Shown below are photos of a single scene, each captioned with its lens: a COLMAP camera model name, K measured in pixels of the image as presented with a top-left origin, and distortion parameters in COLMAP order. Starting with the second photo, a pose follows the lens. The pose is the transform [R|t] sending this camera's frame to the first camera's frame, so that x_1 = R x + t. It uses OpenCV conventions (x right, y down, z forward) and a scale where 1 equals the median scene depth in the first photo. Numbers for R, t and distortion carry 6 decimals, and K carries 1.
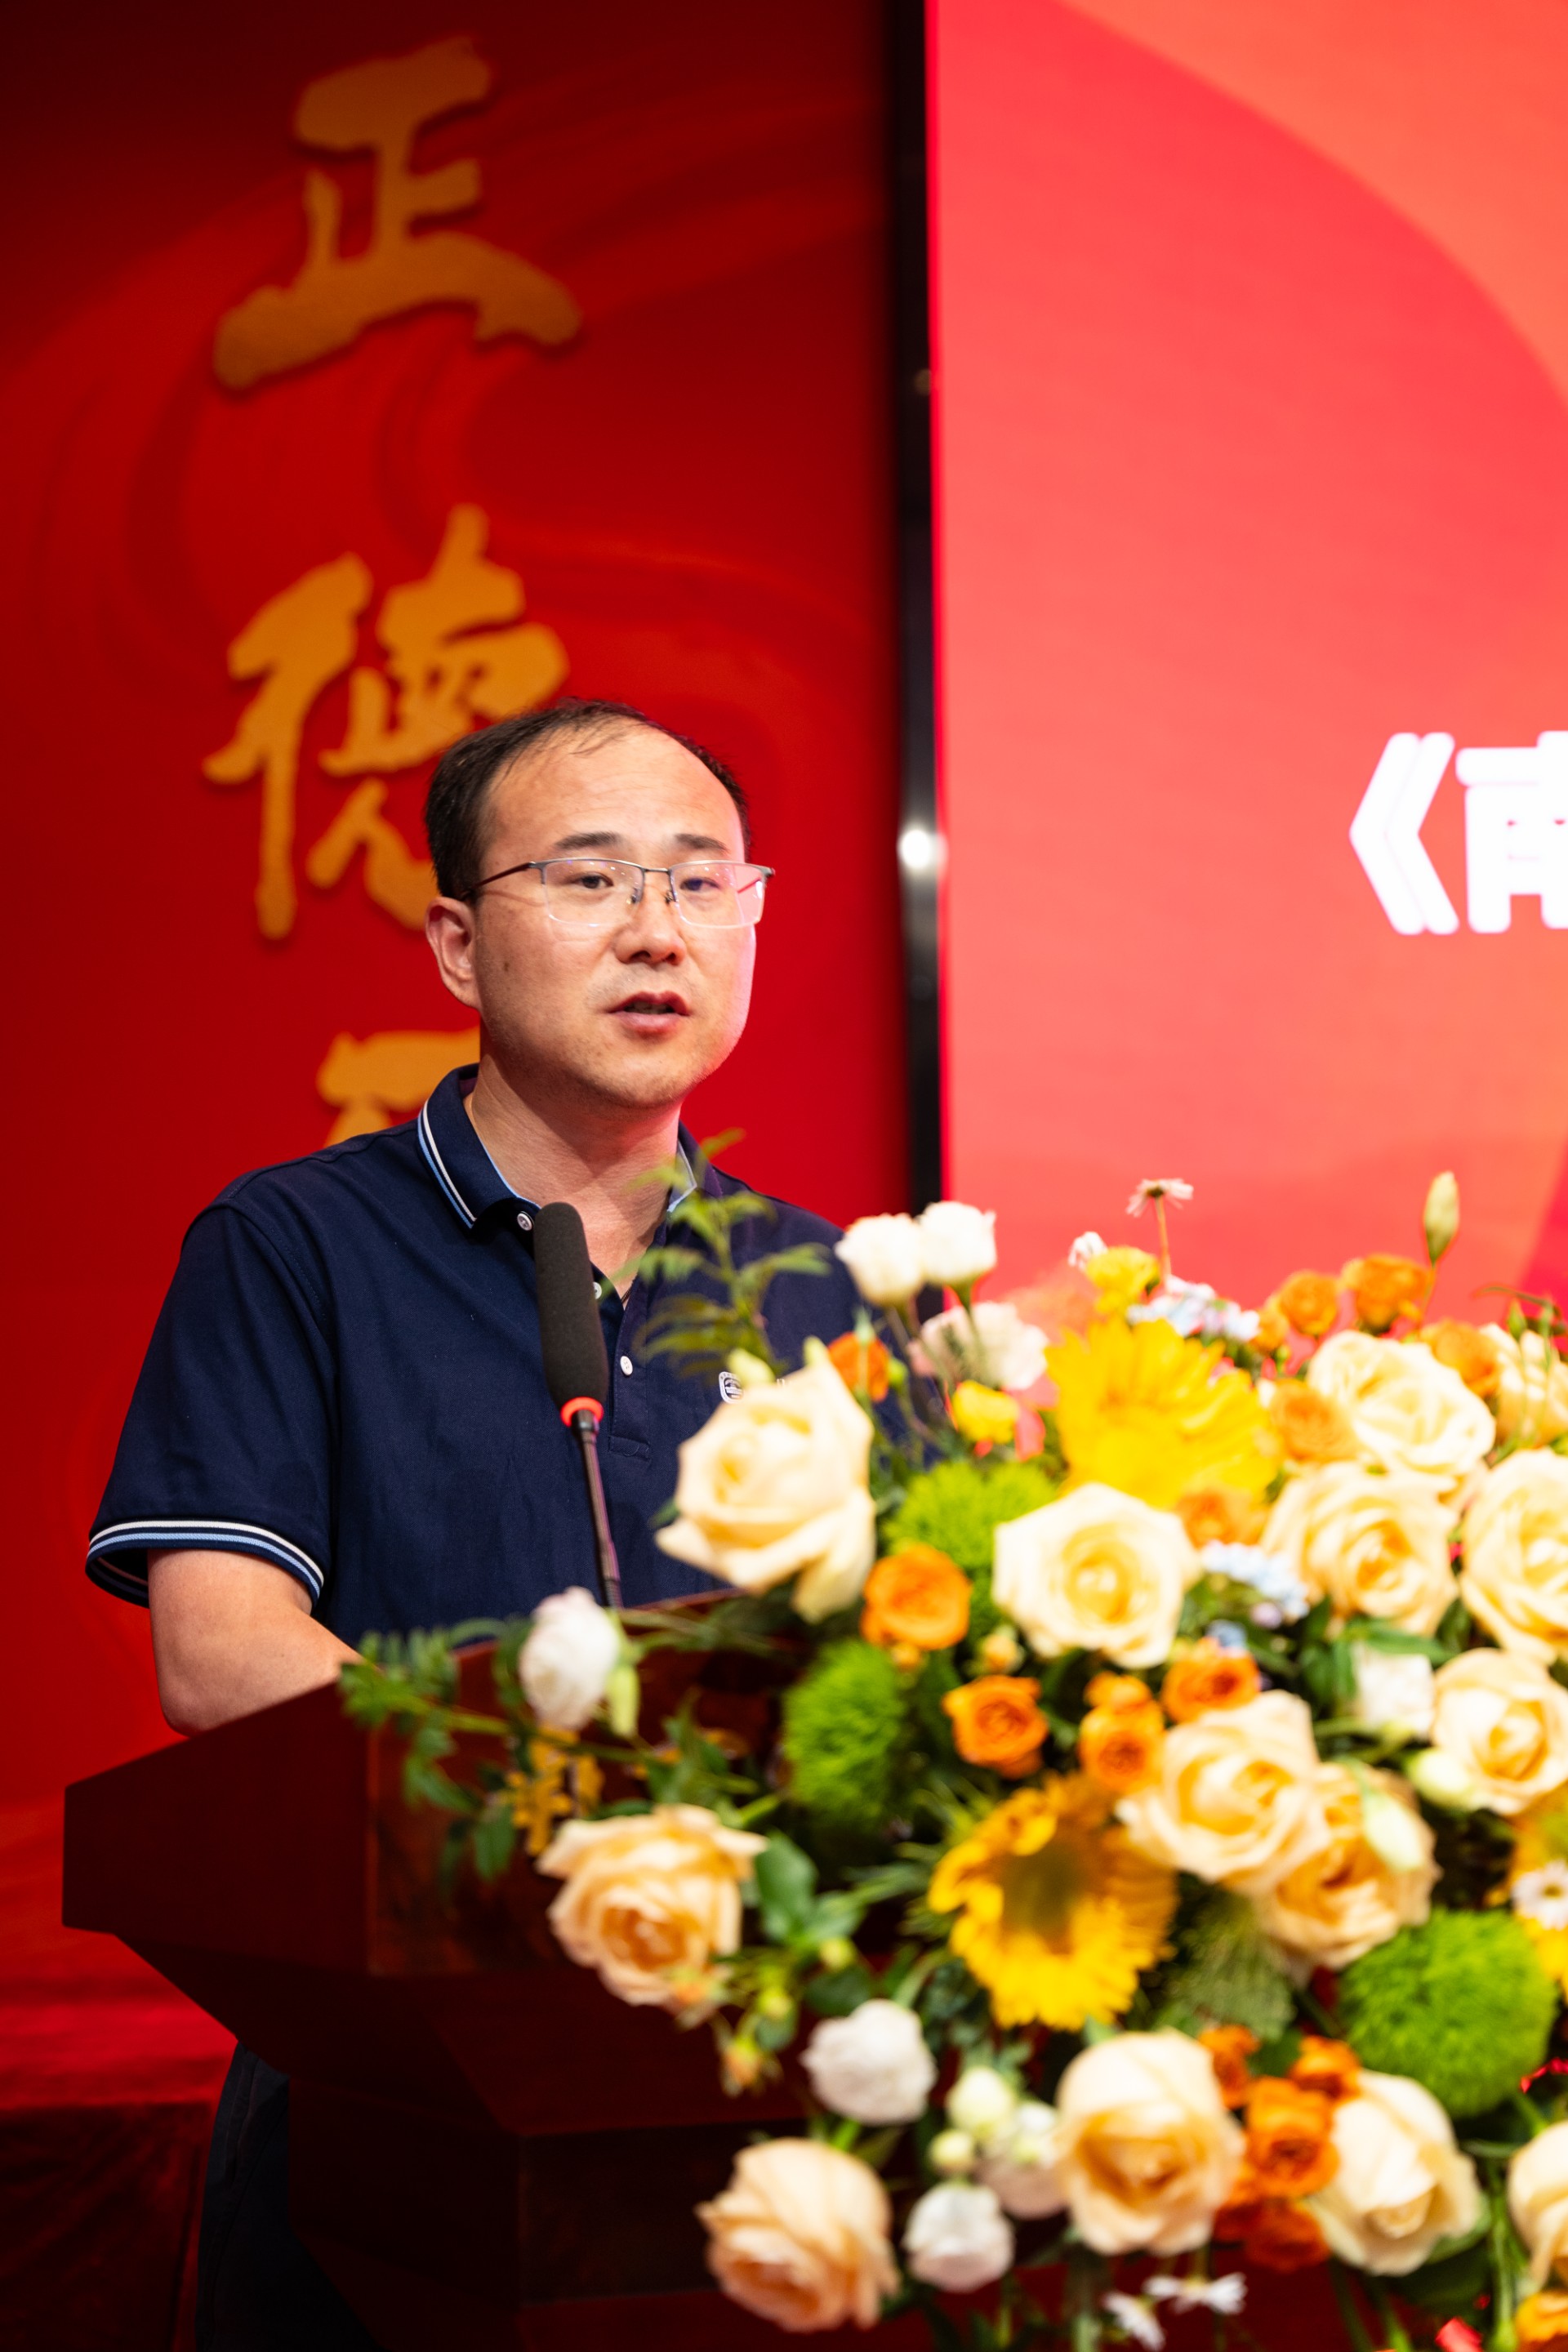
lens RADIAL K [[3840.1, 0, 804.0], [0, 3840.1, 1184.9], [0, 0, 1]] dist [0.209120, 0.000000]
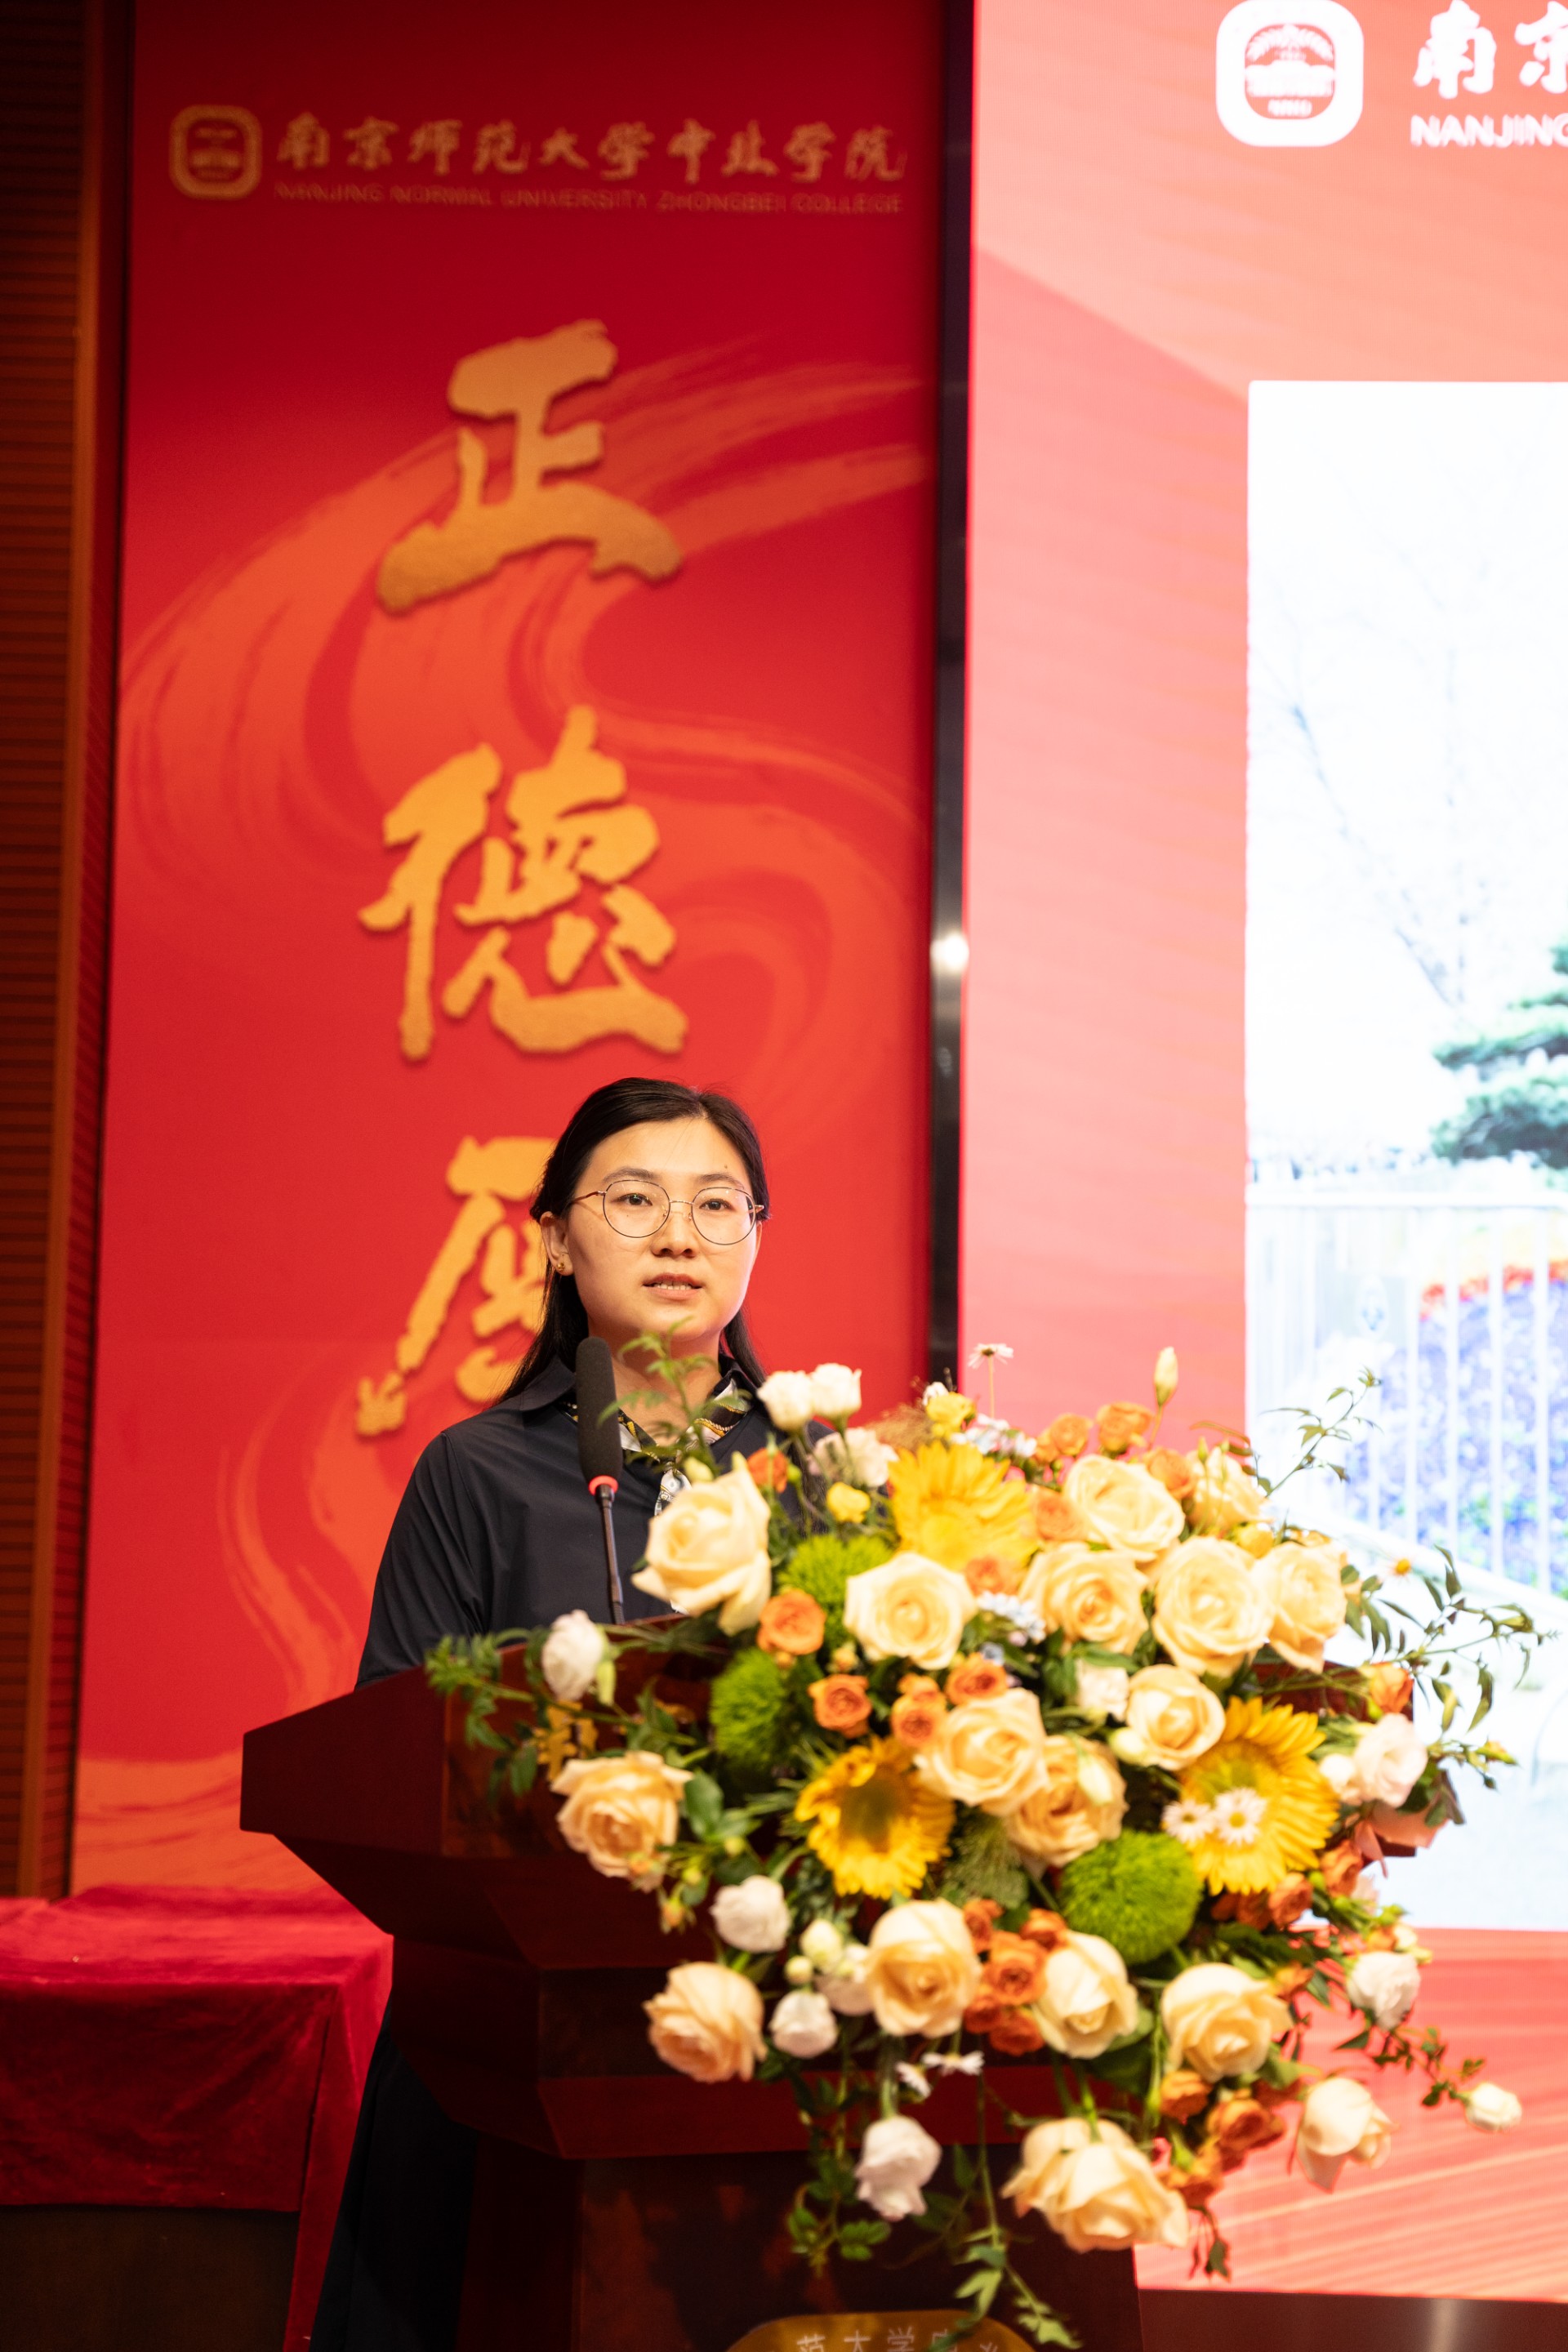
lens RADIAL K [[3580.8, 0, 813.1], [0, 3580.8, 1192.2], [0, 0, 1]] dist [0.167508, 0.000000]
pose [[0.999333, 0.024546, -0.027047, 0.070553], [-0.024758, 0.999665, -0.007516, -0.055580], [0.026854, 0.008181, 0.999606, -0.450518]]
